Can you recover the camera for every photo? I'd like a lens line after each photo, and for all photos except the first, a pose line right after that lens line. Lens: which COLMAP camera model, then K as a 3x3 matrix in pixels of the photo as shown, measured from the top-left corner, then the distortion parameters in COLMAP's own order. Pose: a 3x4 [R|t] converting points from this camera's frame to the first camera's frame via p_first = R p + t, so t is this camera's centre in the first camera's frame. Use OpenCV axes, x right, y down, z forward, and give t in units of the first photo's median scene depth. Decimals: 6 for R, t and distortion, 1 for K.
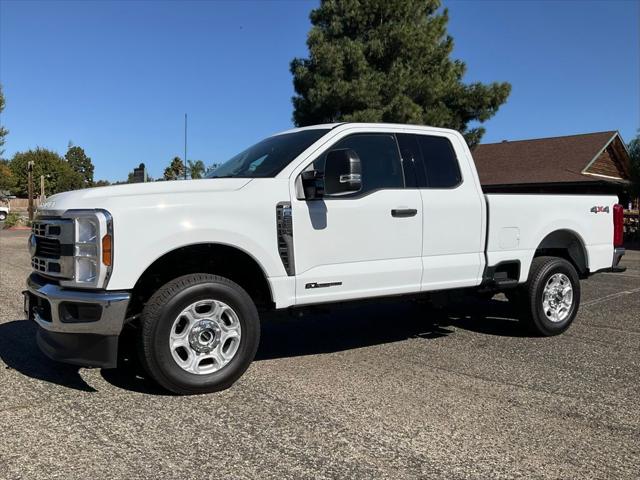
lens RADIAL K [[549.6, 0, 305.0], [0, 549.6, 235.3], [0, 0, 1]] dist [0.091285, -0.196957]
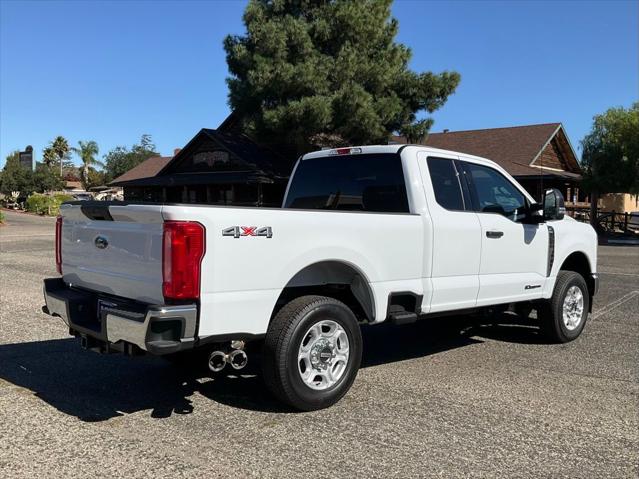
lens RADIAL K [[609.7, 0, 319.5], [0, 609.7, 239.5], [0, 0, 1]] dist [0.128723, -0.278476]
pose [[0.984344, -0.014069, 0.175695, -0.343691], [0.010289, 0.999696, 0.022406, -0.048397], [-0.175956, -0.020248, 0.984190, -0.128423]]
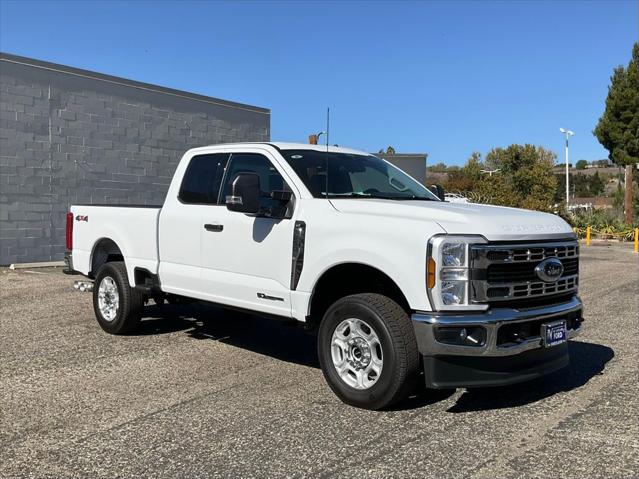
lens RADIAL K [[636.9, 0, 322.5], [0, 636.9, 231.8], [0, 0, 1]] dist [0.118806, -0.274642]
pose [[0.212773, 0.005187, -0.977088, 1.043614], [-0.032295, 0.999477, -0.001726, -0.029086], [0.976568, 0.031922, 0.212829, 0.719946]]
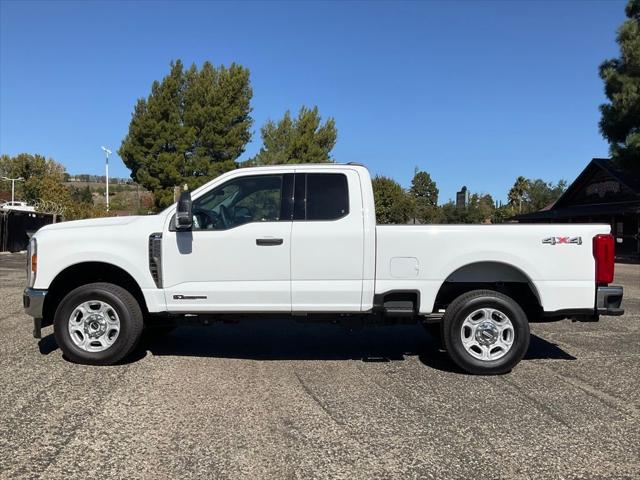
lens RADIAL K [[588.8, 0, 320.0], [0, 588.8, 240.0], [0, 0, 1]] dist [0.104864, -0.229248]
pose [[0.841368, 0.010282, -0.540365, 0.711353], [-0.030074, 0.999161, -0.027813, -0.010072], [0.539626, 0.039652, 0.840971, -0.000813]]
